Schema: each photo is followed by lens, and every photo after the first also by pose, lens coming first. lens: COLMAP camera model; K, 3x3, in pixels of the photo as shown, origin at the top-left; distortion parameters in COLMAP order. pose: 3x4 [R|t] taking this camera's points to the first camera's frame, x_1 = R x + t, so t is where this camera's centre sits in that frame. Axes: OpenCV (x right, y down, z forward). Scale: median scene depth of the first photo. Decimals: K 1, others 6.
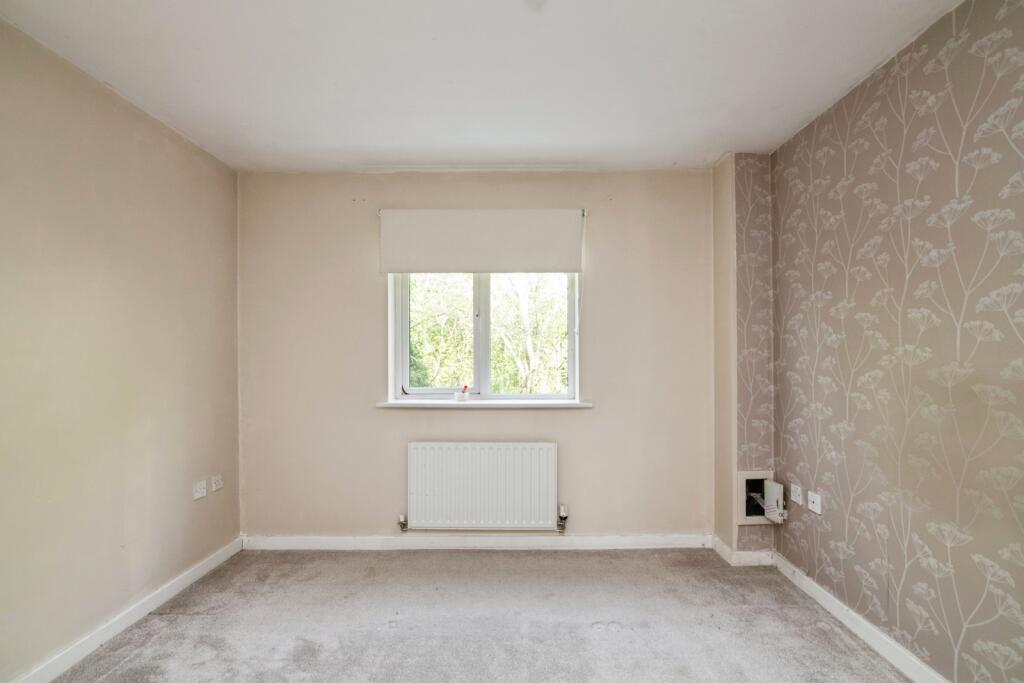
lens RADIAL K [[479.1, 0, 488.9], [0, 479.1, 335.5], [0, 0, 1]] dist [-0.015072, -0.000592]
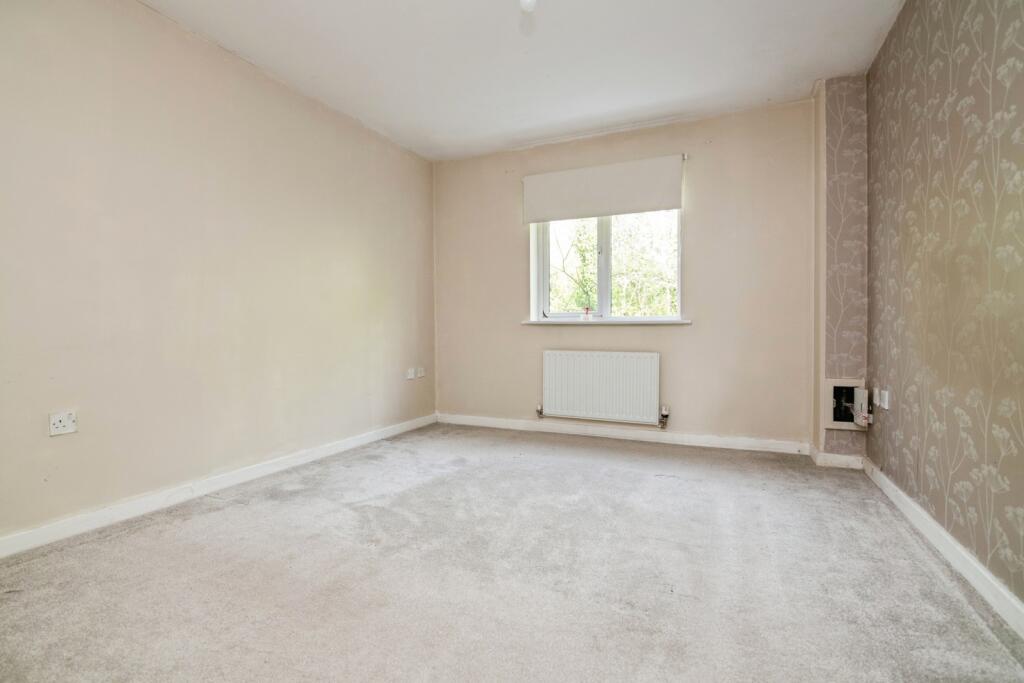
lens RADIAL K [[479.1, 0, 488.9], [0, 479.1, 335.5], [0, 0, 1]] dist [-0.015072, -0.000592]
pose [[0.902264, 0.015217, -0.430915, 0.298481], [0.002263, 0.999196, 0.040024, 0.142918], [0.431177, -0.037087, 0.901505, -0.295905]]
